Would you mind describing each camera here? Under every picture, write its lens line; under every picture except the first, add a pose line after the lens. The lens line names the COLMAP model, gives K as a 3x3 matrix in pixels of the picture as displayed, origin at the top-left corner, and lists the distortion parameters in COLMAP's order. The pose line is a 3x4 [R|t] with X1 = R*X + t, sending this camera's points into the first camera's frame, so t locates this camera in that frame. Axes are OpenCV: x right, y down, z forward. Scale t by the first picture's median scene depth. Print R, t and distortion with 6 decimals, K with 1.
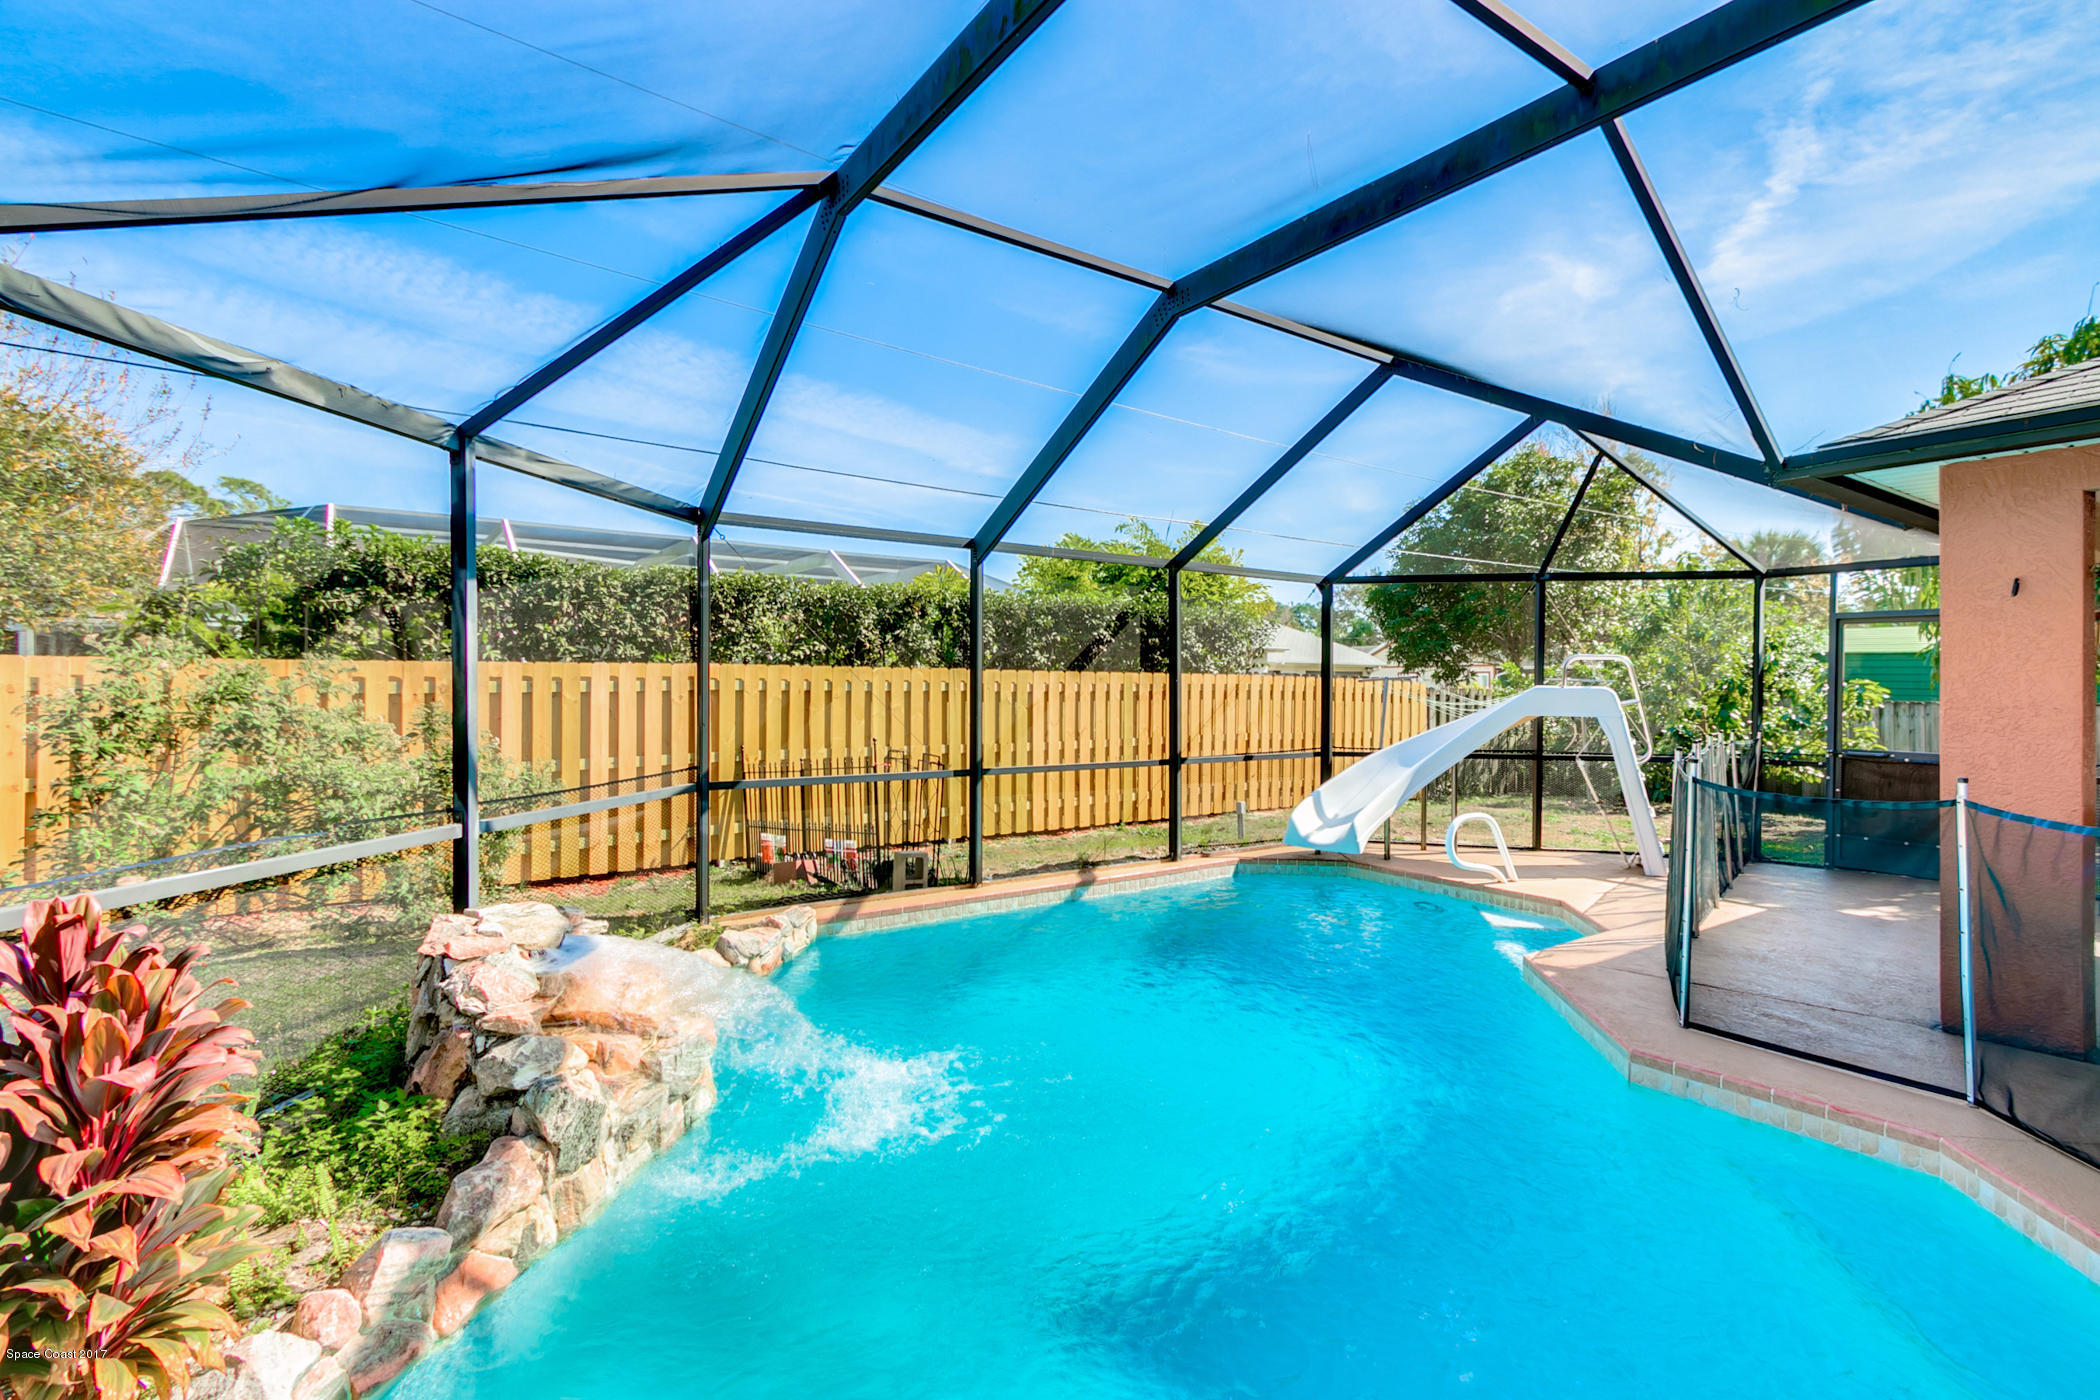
lens RADIAL K [[967.6, 0, 1033.2], [0, 967.6, 694.6], [0, 0, 1]] dist [-0.000850, -0.000153]
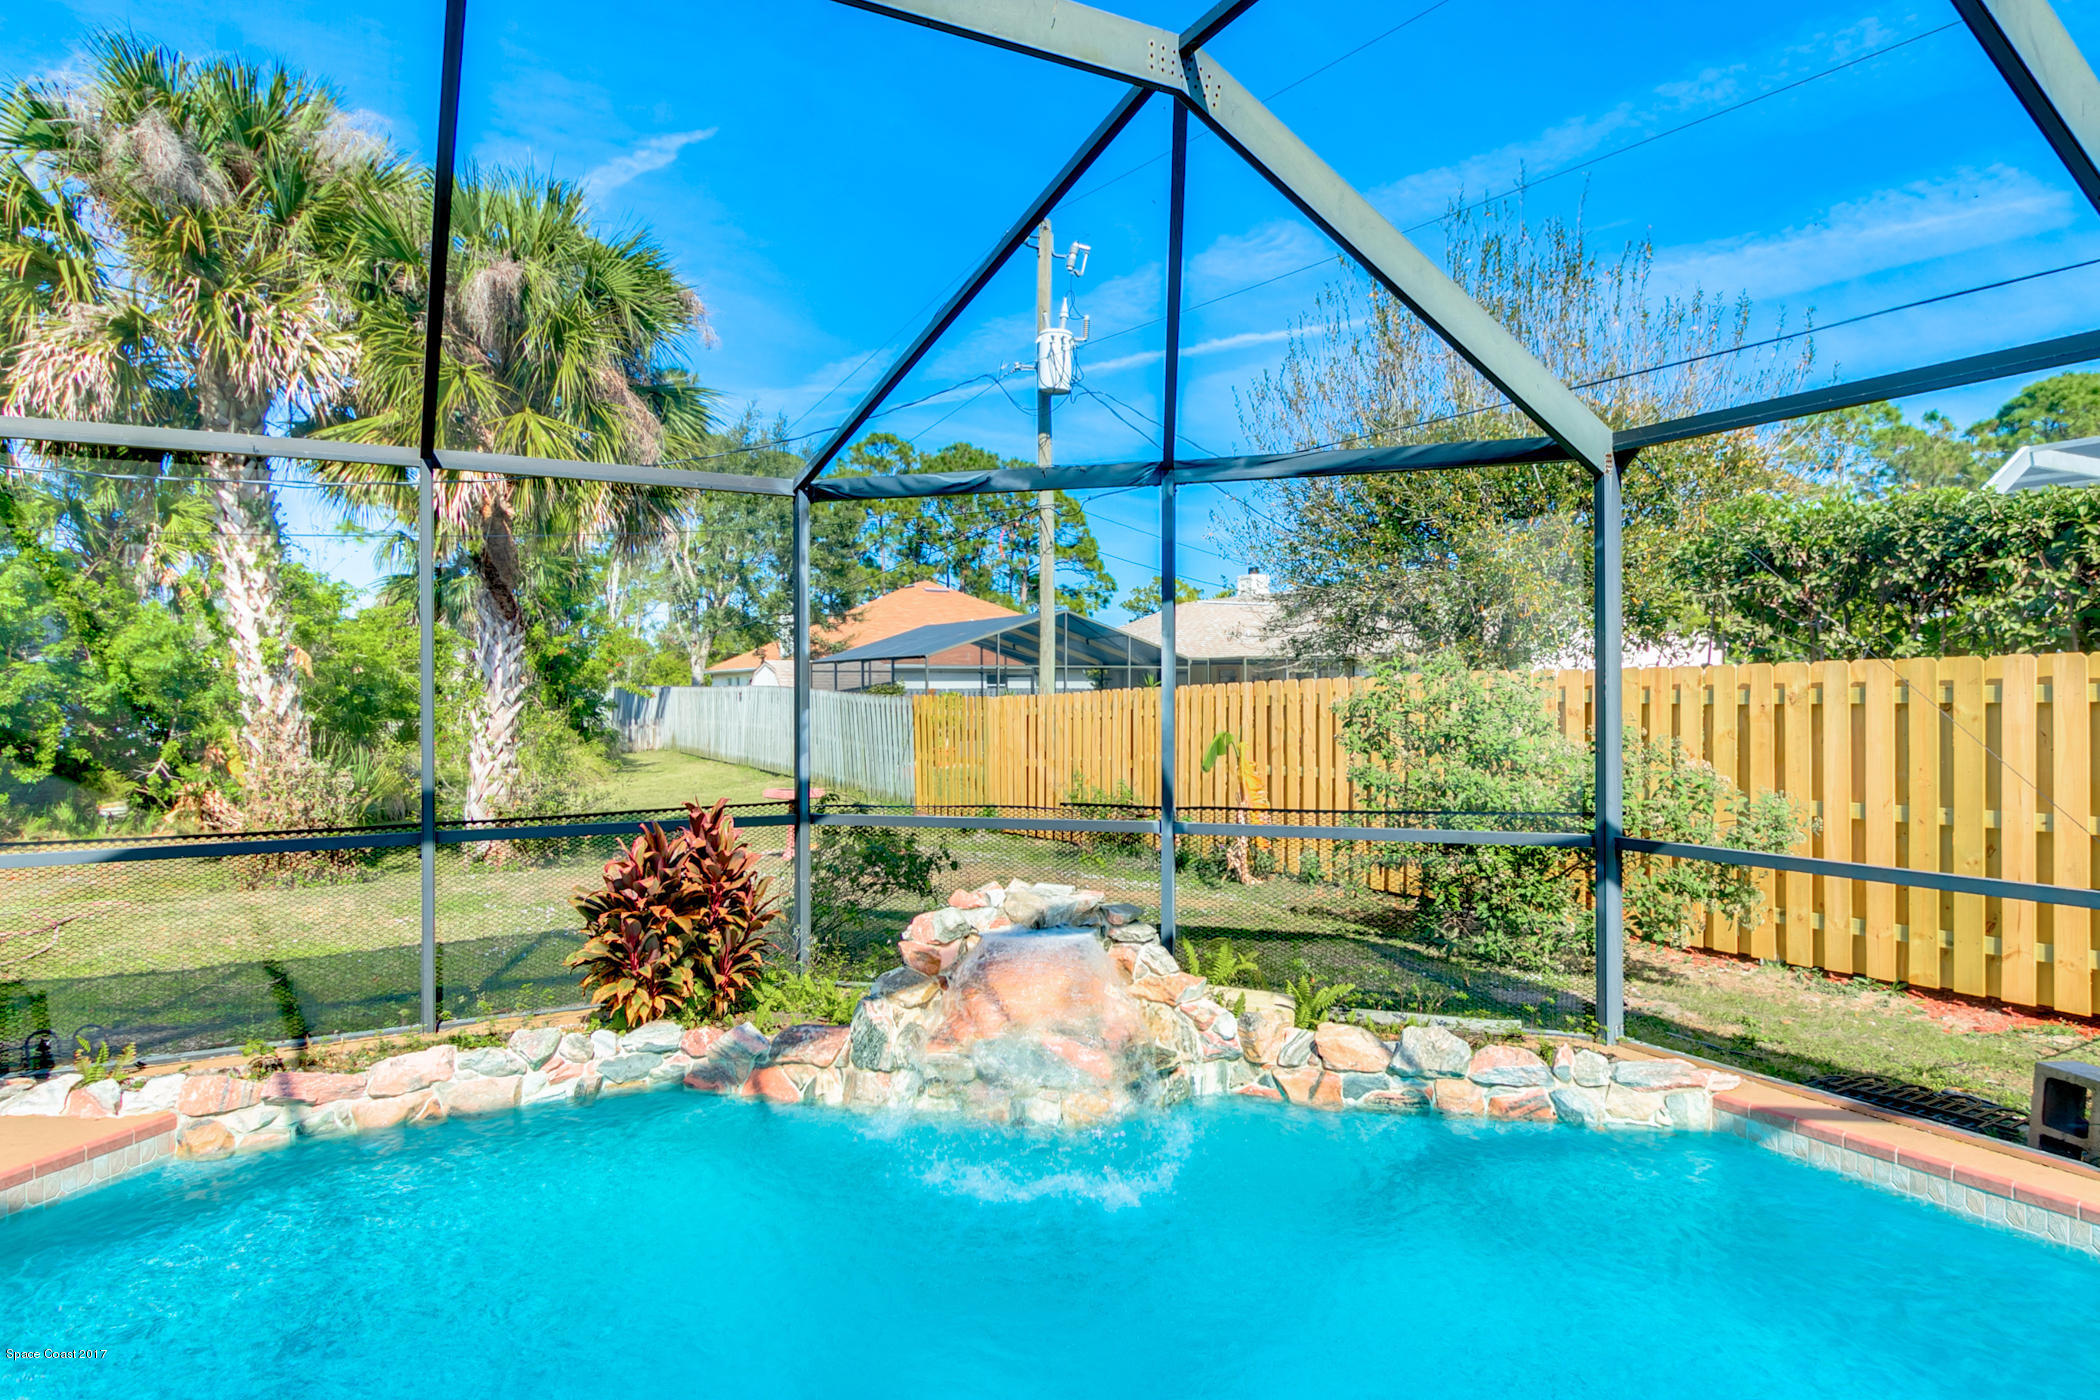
lens RADIAL K [[1233.1, 0, 1052.0], [0, 1233.1, 696.2], [0, 0, 1]] dist [0.000942, 0.001198]
pose [[-0.100378, -0.004067, -0.994941, 0.423597], [-0.002763, 0.999989, -0.003809, -0.002435], [0.994946, 0.002366, -0.100388, 0.523877]]
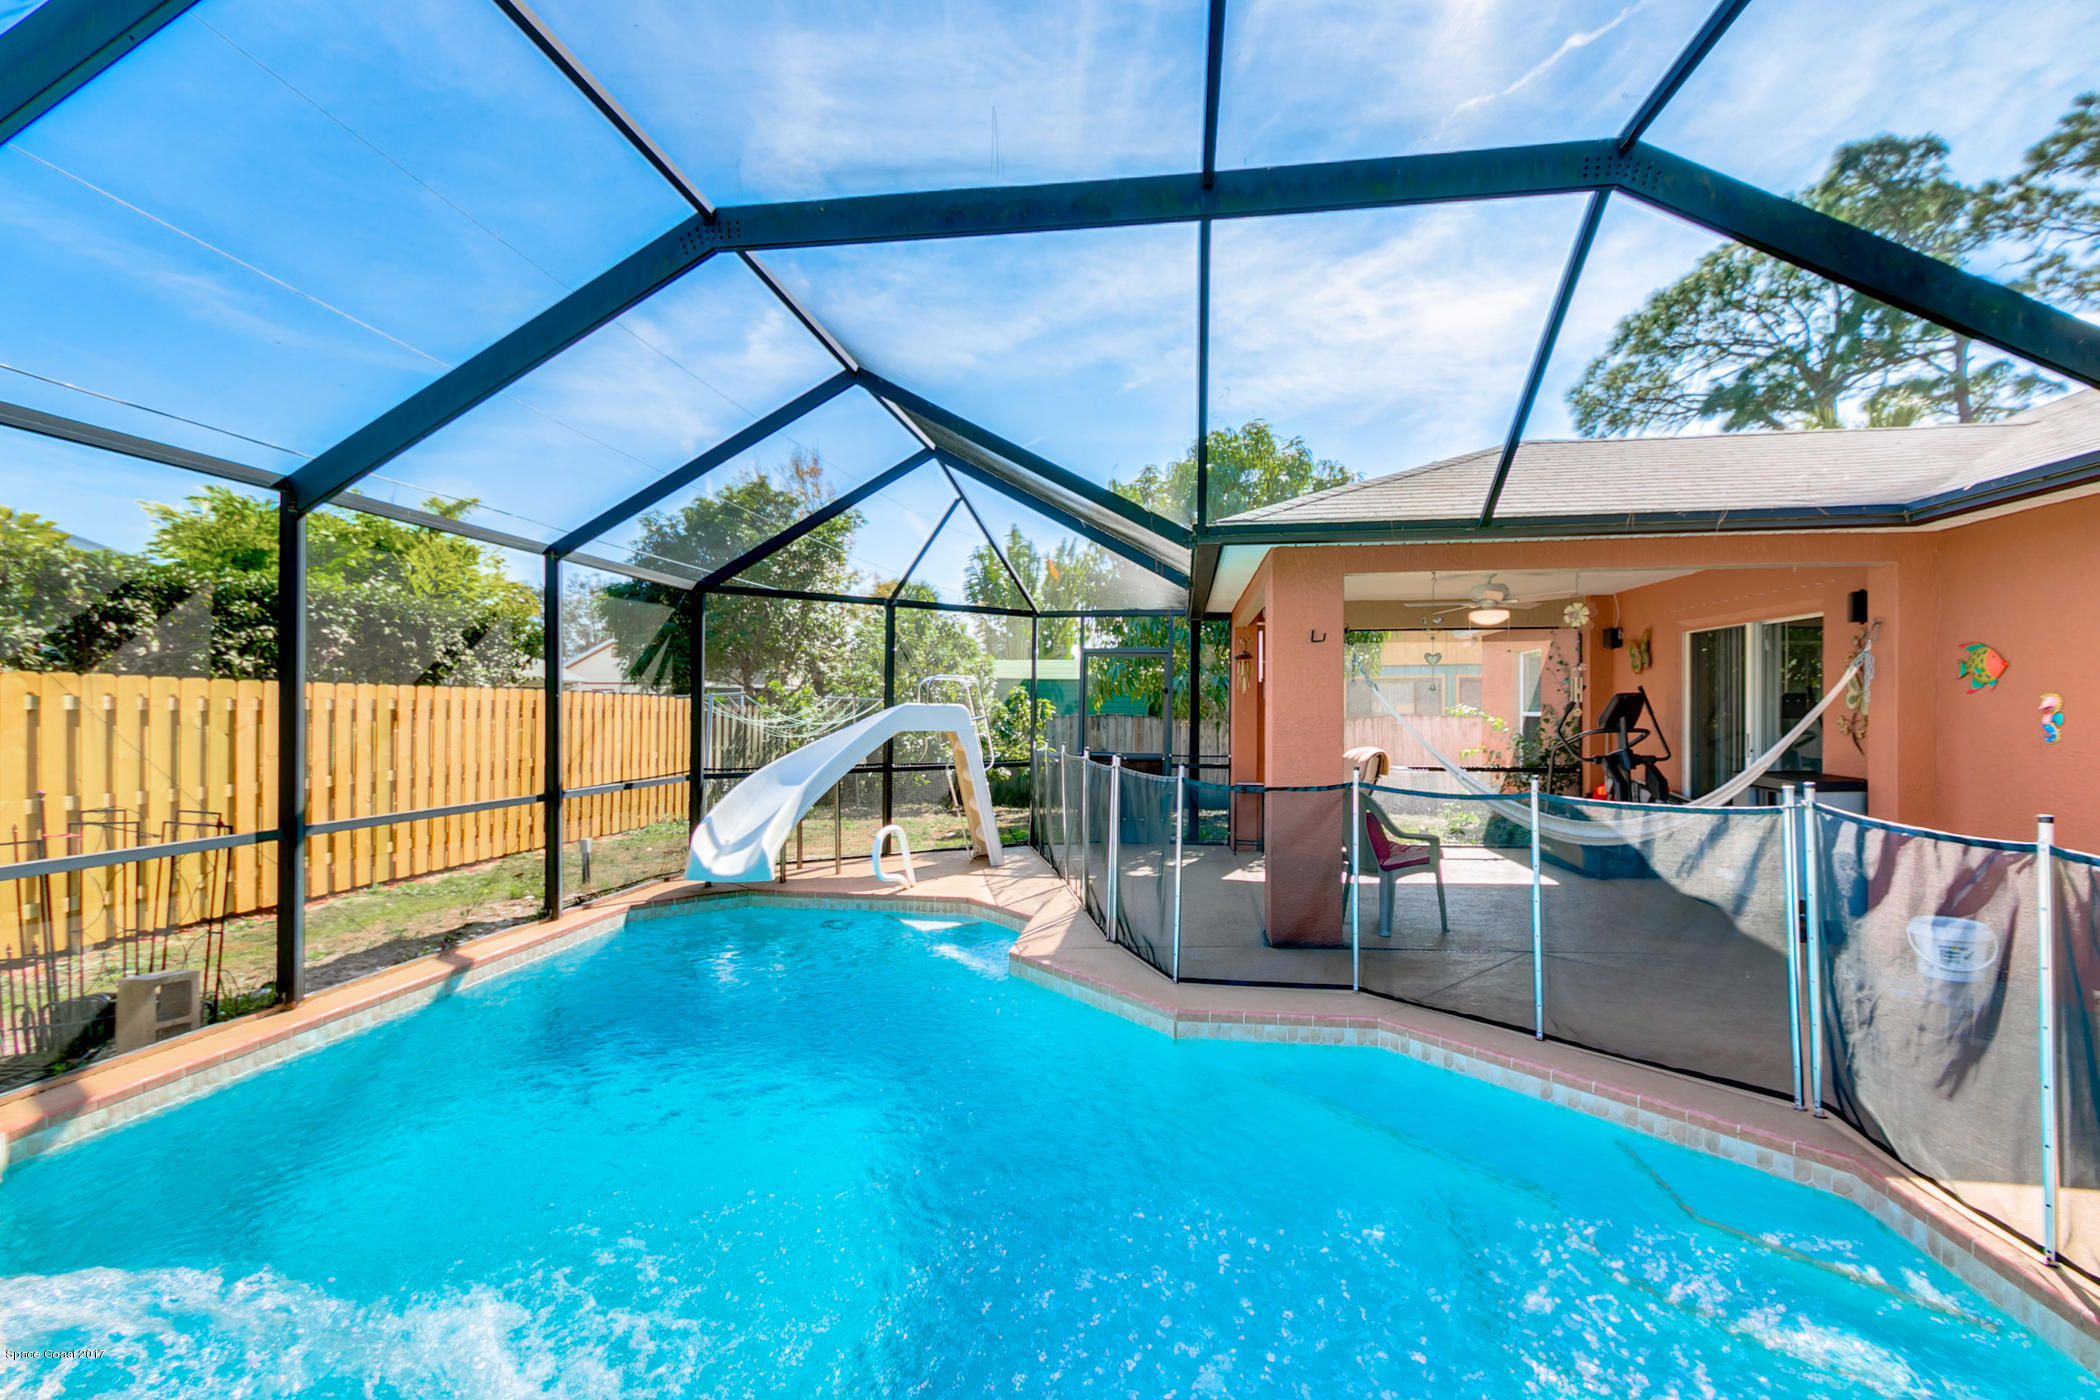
lens RADIAL K [[967.6, 0, 1061.3], [0, 967.6, 707.0], [0, 0, 1]] dist [-0.000850, -0.000153]
pose [[0.672050, -0.001237, 0.740504, -0.173841], [0.005553, 0.999979, -0.003369, 0.000189], [-0.740485, 0.006376, 0.672043, 0.154484]]
